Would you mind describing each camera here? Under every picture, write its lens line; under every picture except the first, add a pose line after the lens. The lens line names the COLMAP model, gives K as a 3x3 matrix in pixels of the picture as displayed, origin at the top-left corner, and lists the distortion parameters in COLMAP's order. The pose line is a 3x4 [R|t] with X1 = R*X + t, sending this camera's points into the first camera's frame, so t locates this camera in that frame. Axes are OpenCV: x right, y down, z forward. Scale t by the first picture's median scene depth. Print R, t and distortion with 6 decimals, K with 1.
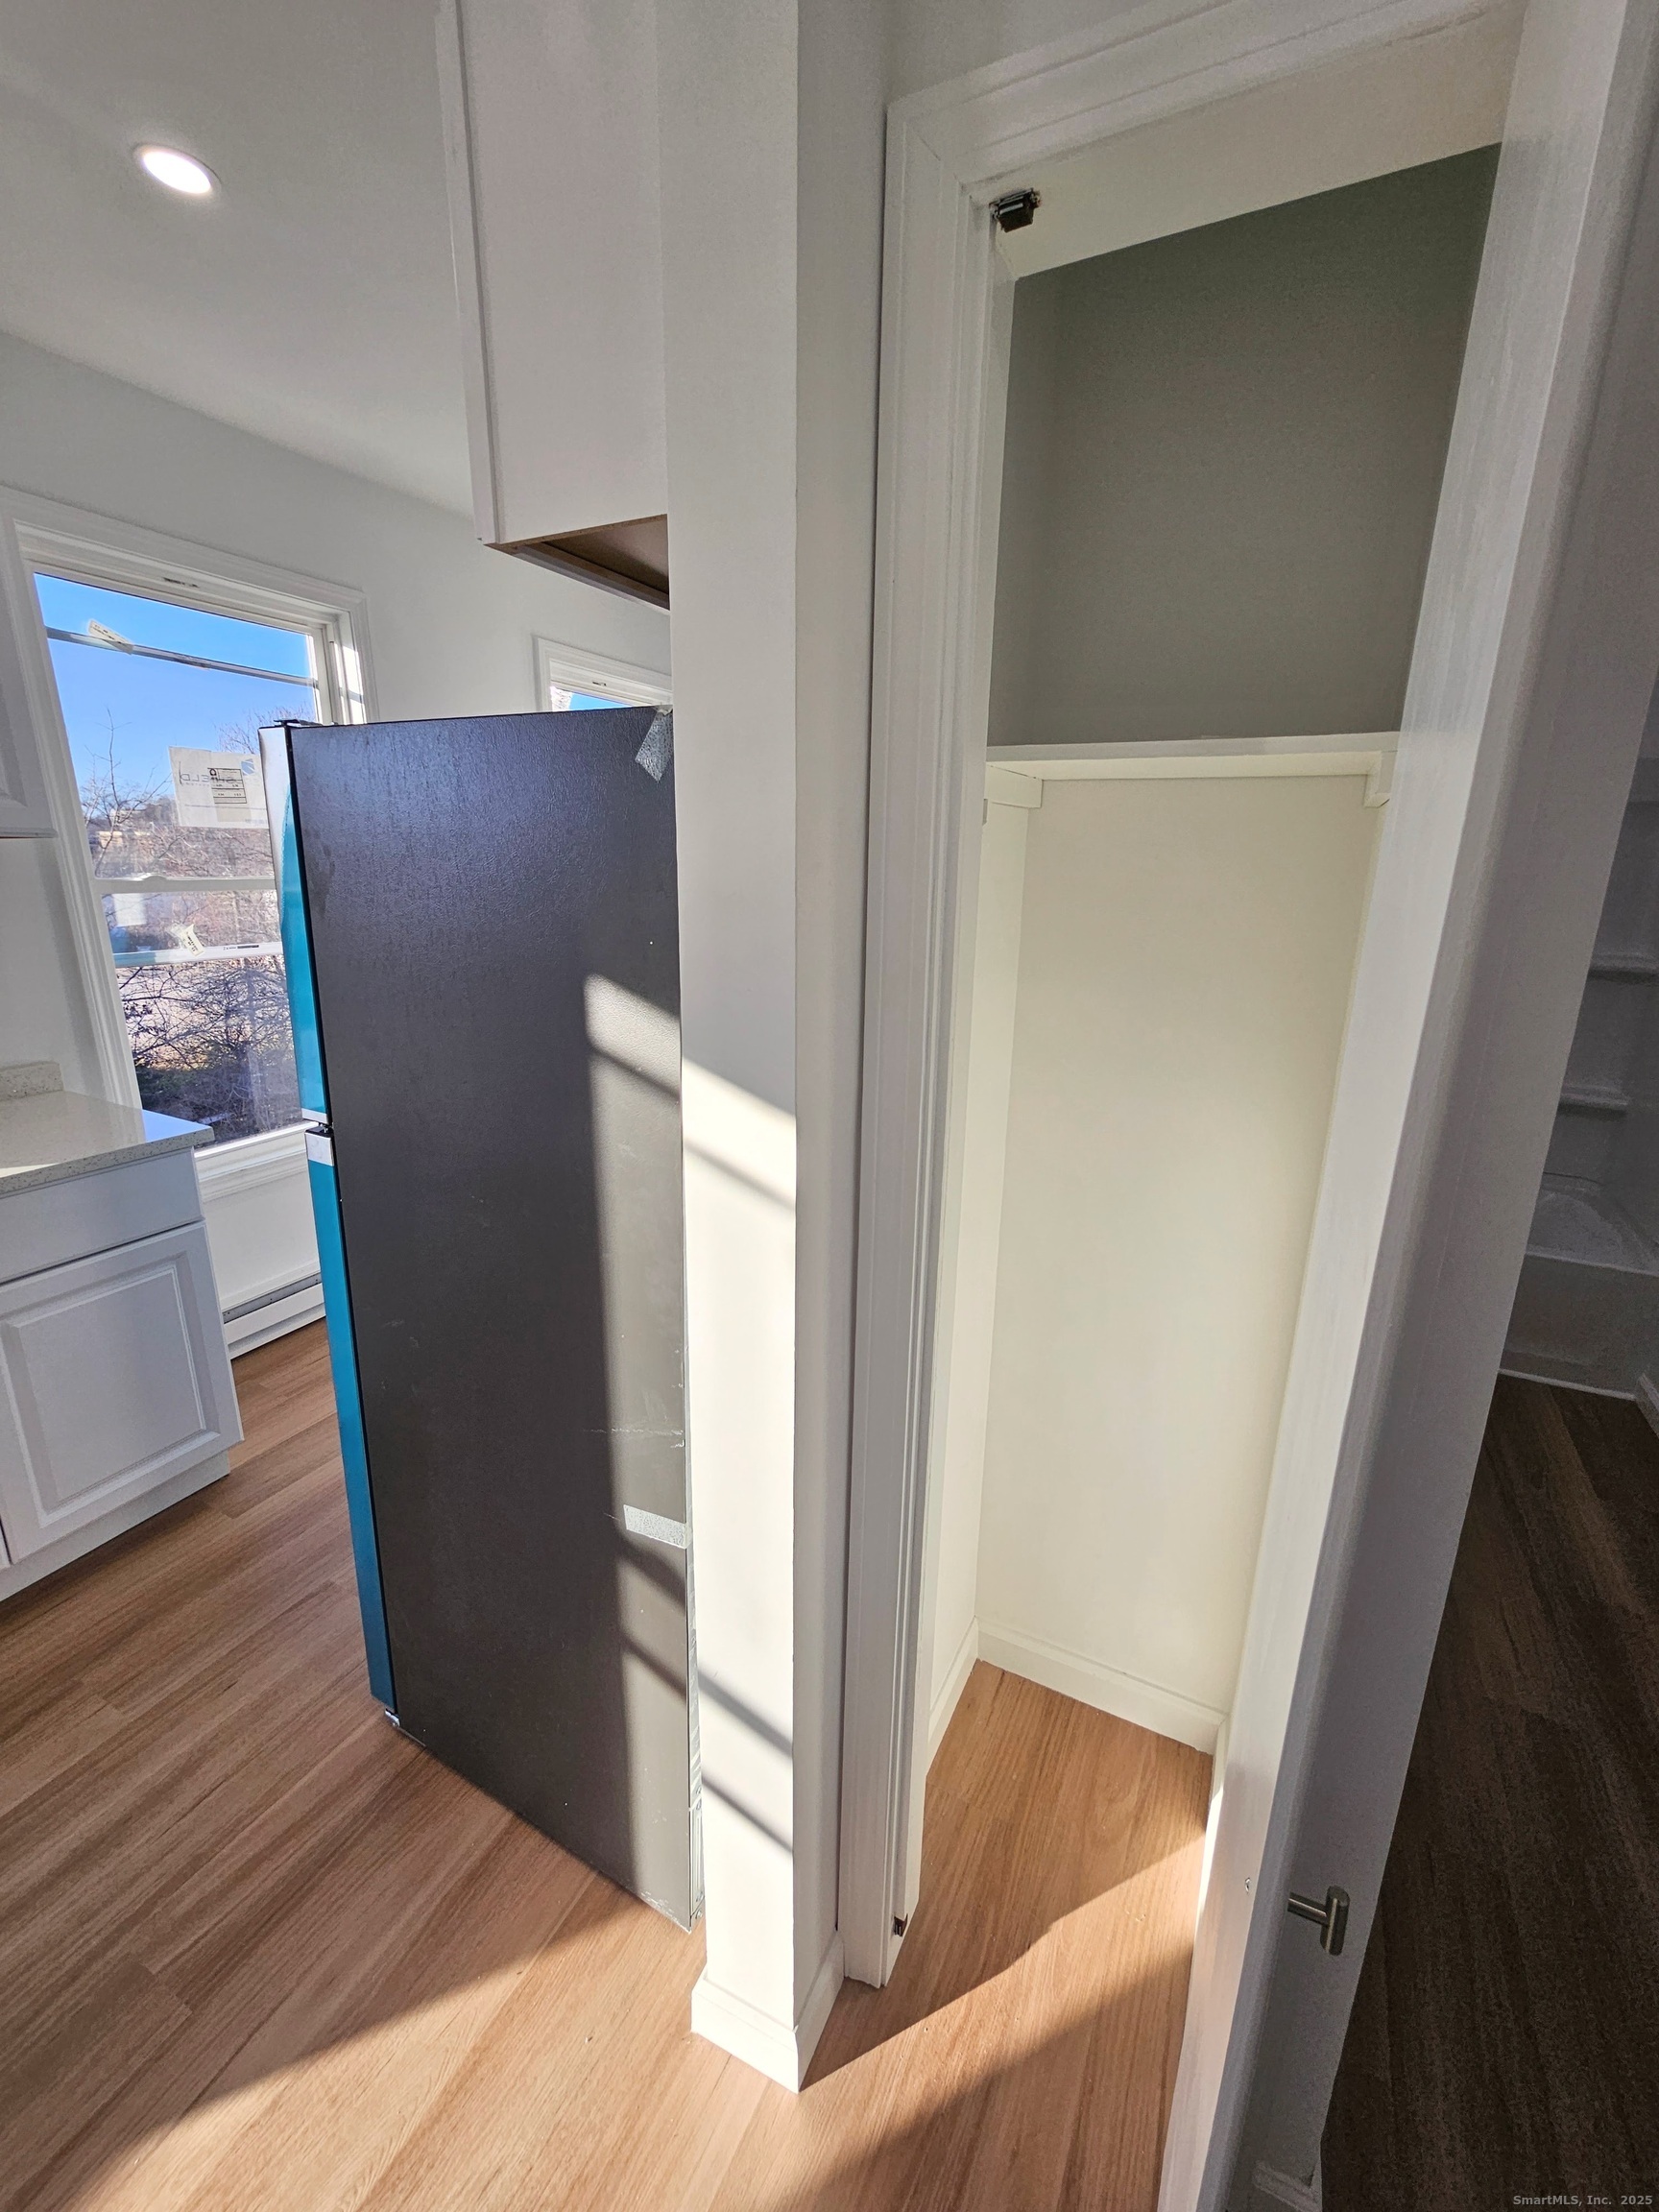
lens RADIAL K [[905.3, 0, 836.4], [0, 905.3, 1097.9], [0, 0, 1]] dist [-0.003469, 0.002054]
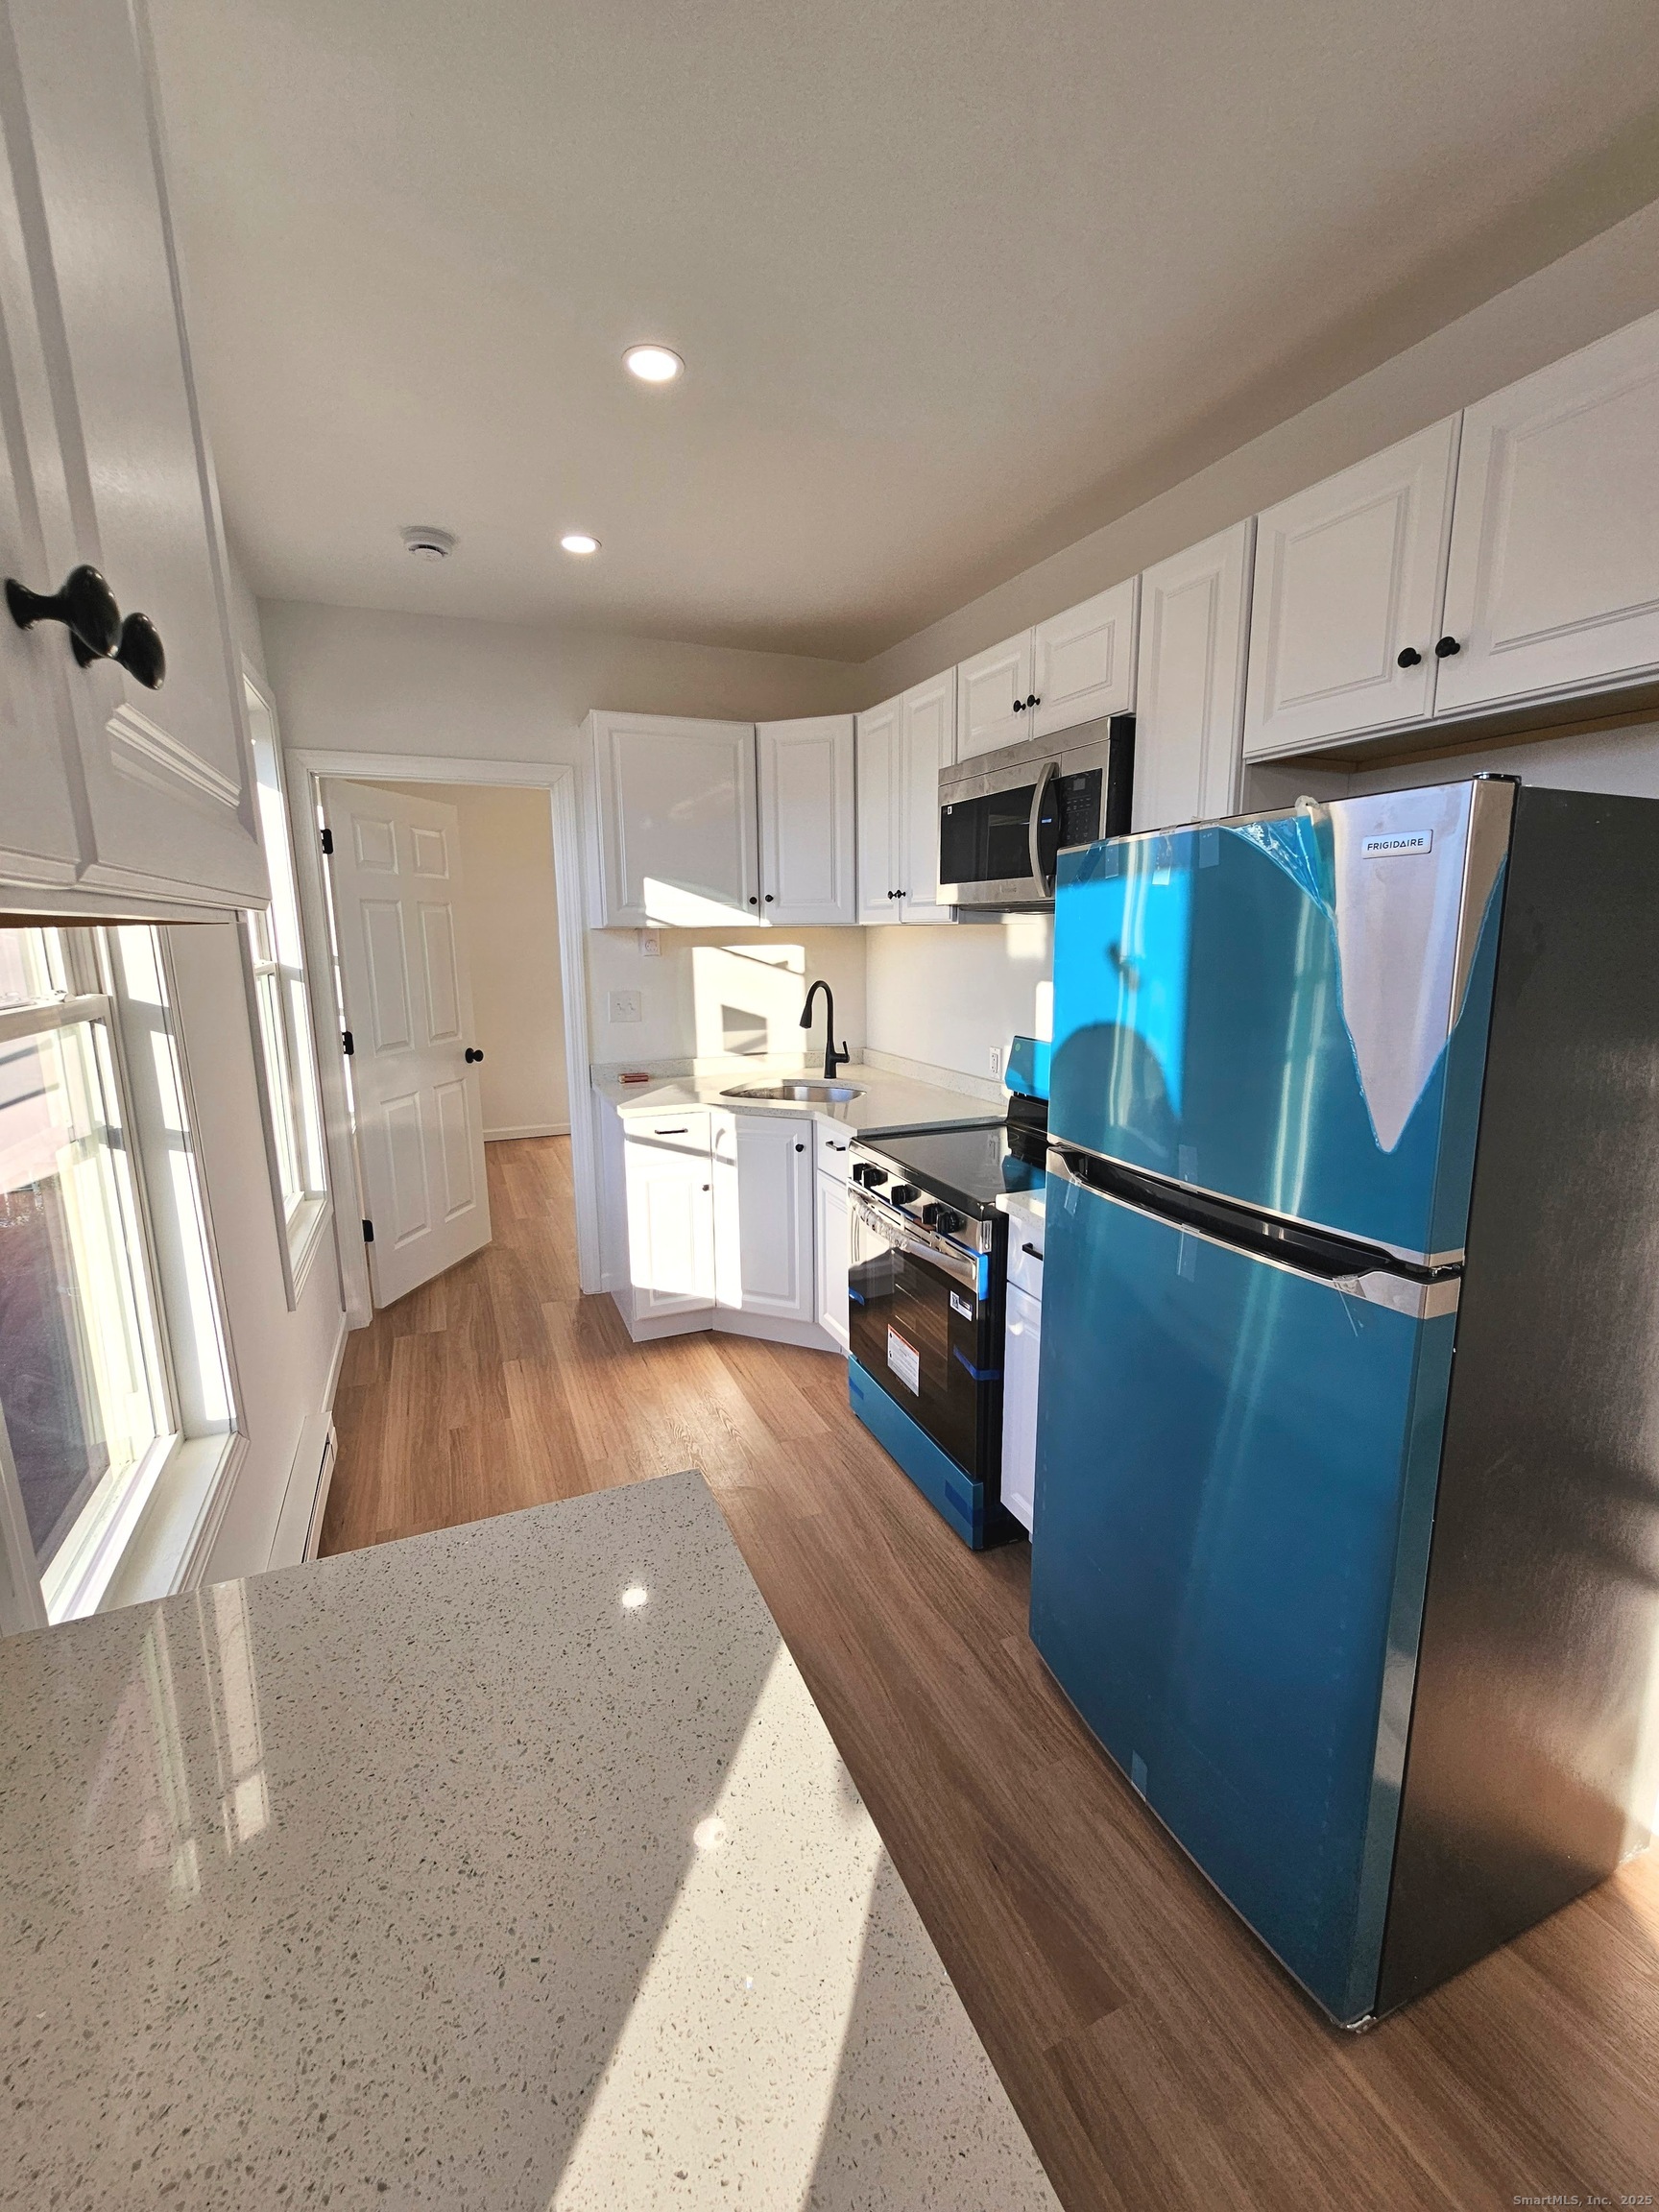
lens RADIAL K [[905.3, 0, 837.0], [0, 905.3, 1109.9], [0, 0, 1]] dist [-0.003469, 0.002054]
pose [[0.637881, -0.175836, 0.749793, -1.340303], [0.228952, 0.972866, 0.033371, -0.229273], [-0.735316, 0.150380, 0.660831, 0.762658]]
